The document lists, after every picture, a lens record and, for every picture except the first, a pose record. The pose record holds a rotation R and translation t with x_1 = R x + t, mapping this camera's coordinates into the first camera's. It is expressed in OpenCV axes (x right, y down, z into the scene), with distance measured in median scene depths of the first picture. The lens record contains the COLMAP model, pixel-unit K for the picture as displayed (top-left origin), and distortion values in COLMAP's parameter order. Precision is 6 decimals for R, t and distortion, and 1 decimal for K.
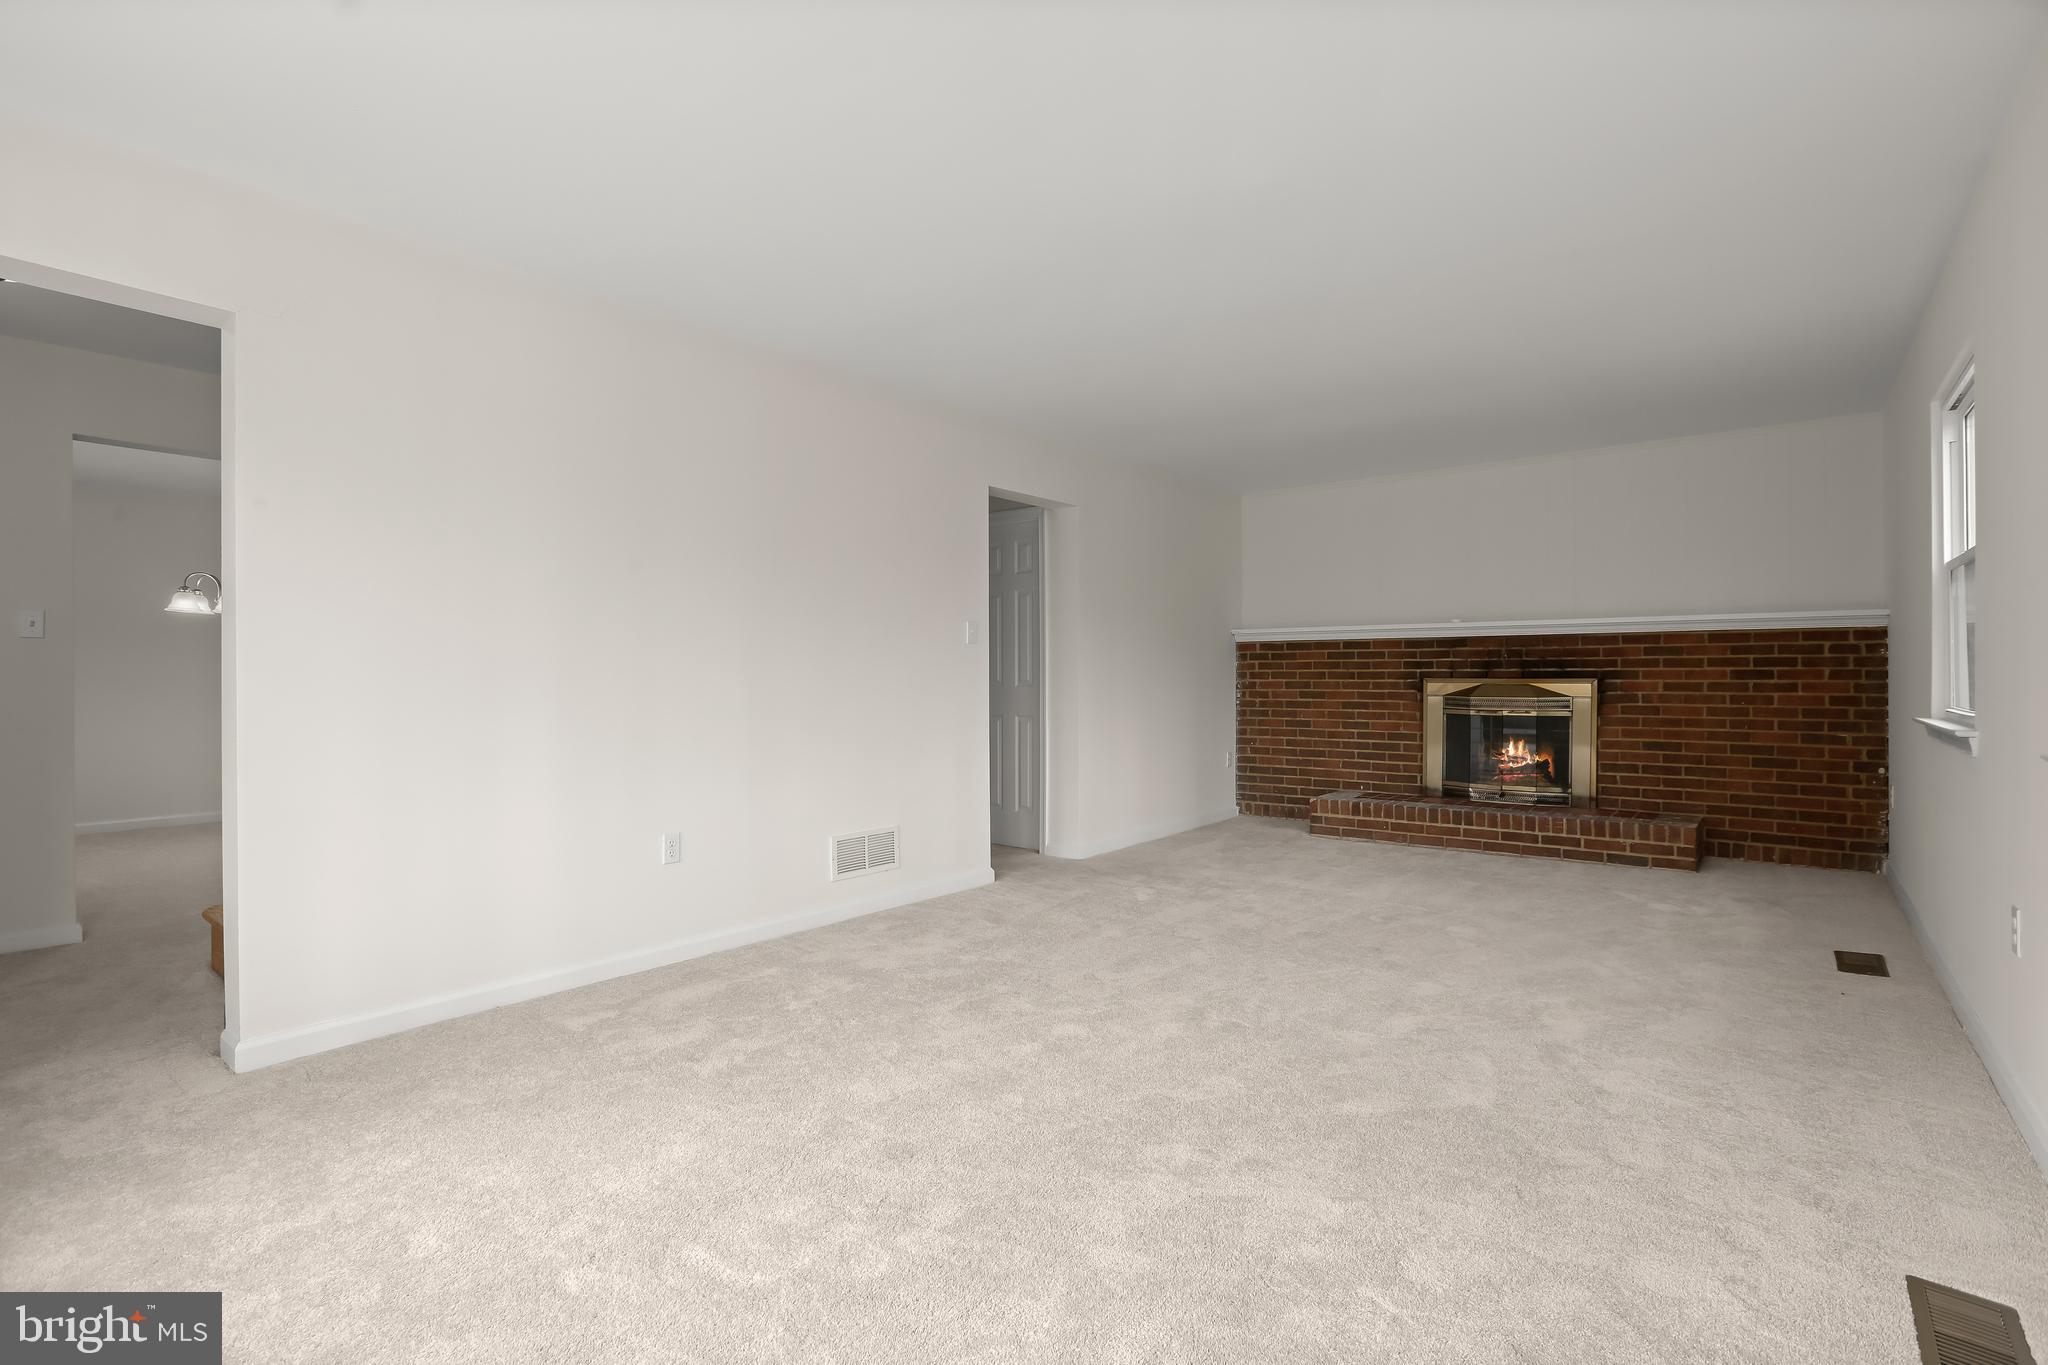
lens RADIAL K [[967.1, 0, 1014.6], [0, 967.1, 673.9], [0, 0, 1]] dist [-0.020851, 0.003483]
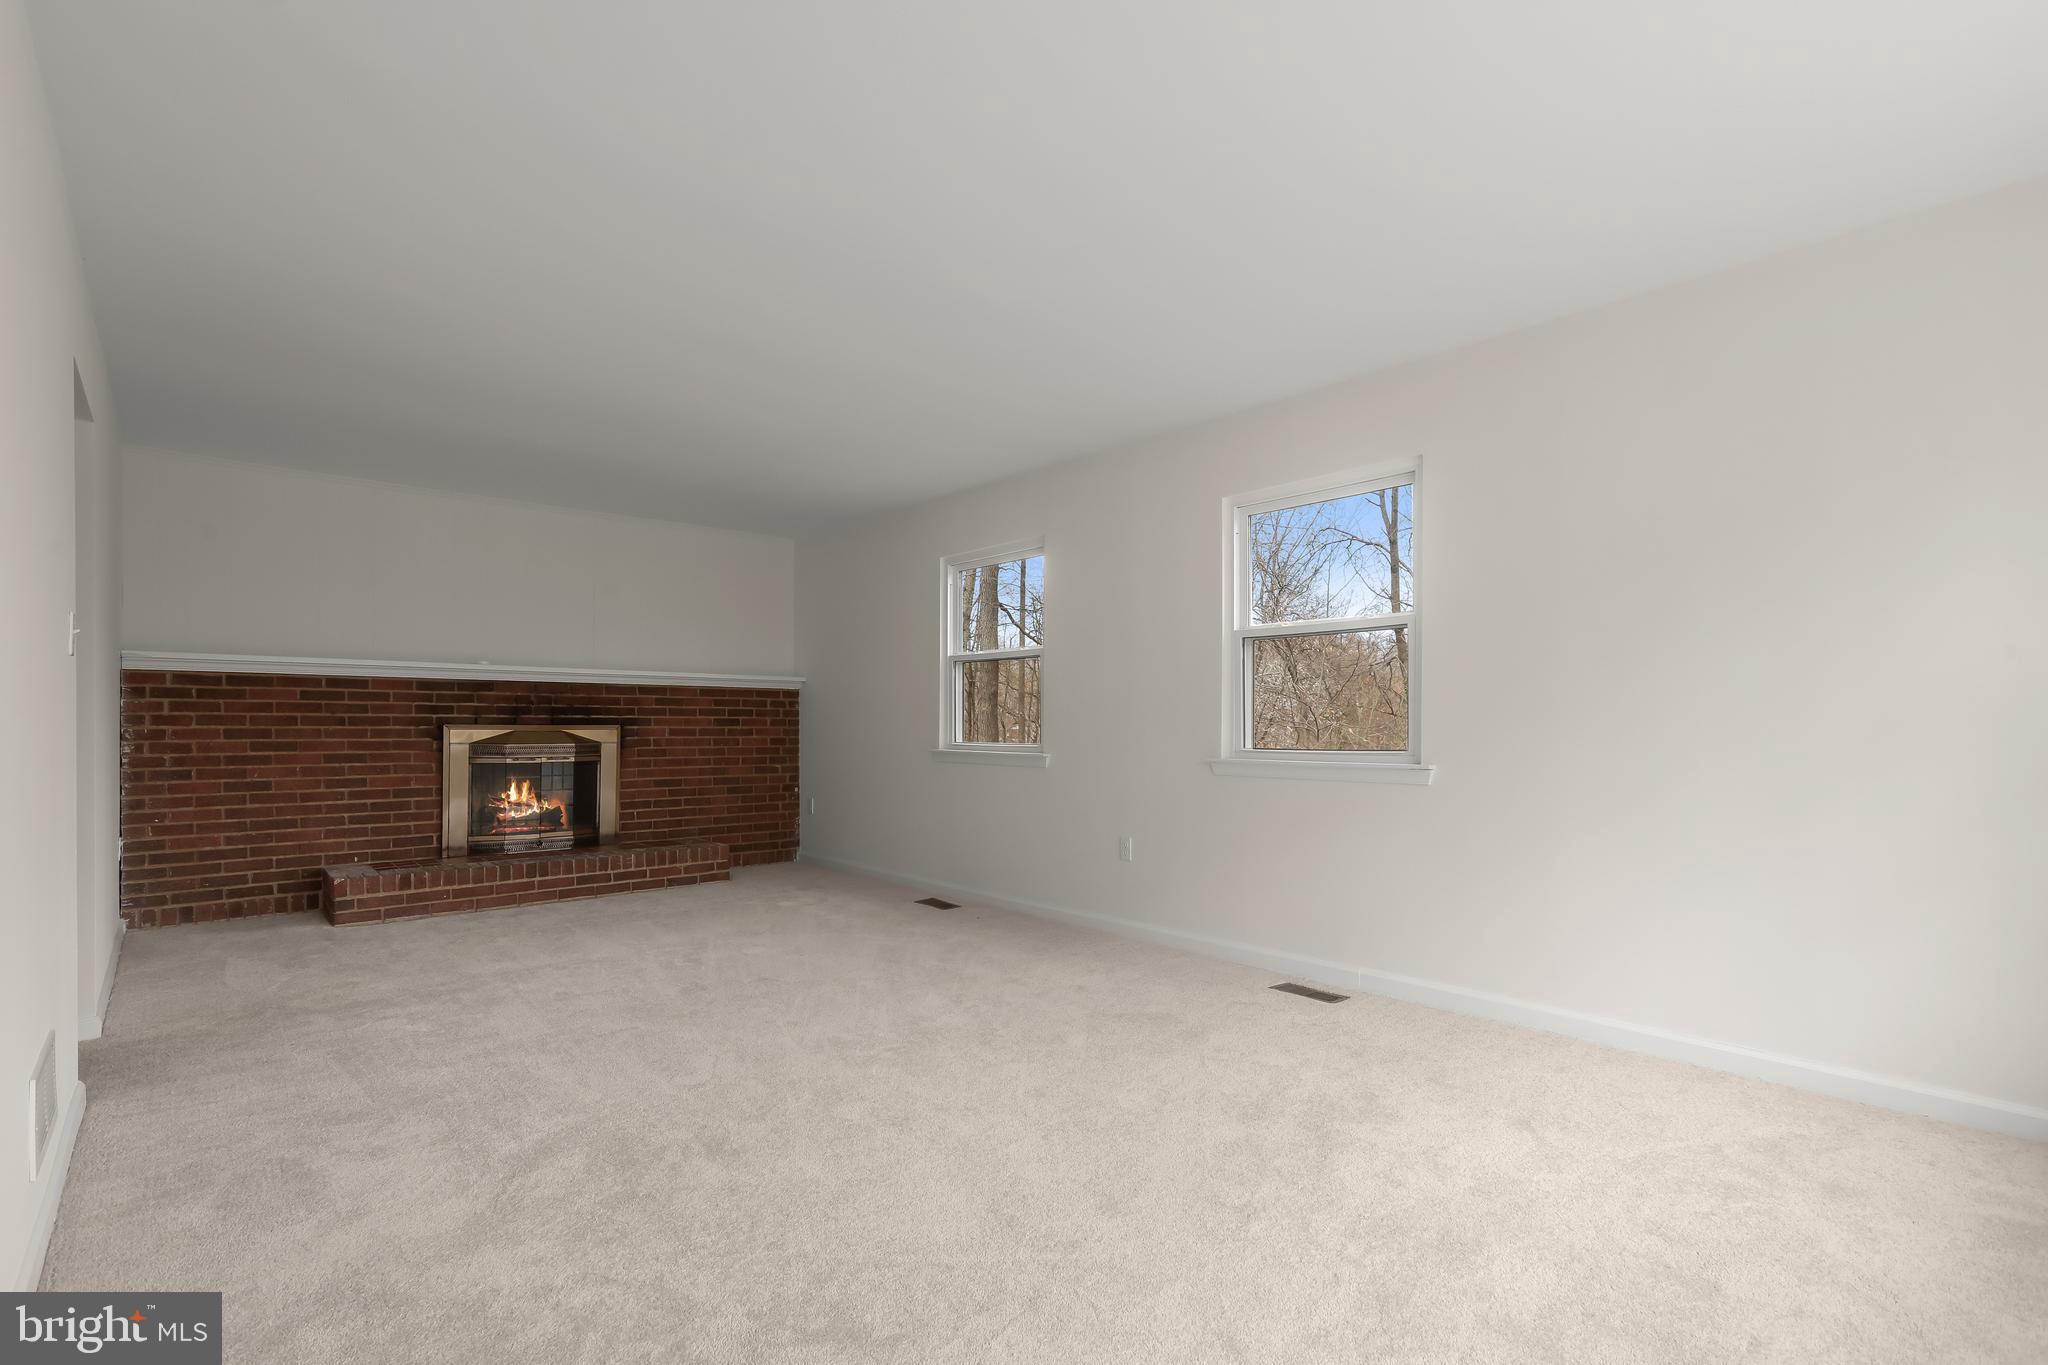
lens RADIAL K [[967.1, 0, 1079.7], [0, 967.1, 725.8], [0, 0, 1]] dist [-0.020851, 0.003483]
pose [[0.118262, -0.000167, 0.992982, -0.413329], [-0.006200, 0.999980, 0.000906, 0.001235], [-0.992963, -0.006264, 0.118259, 0.340793]]
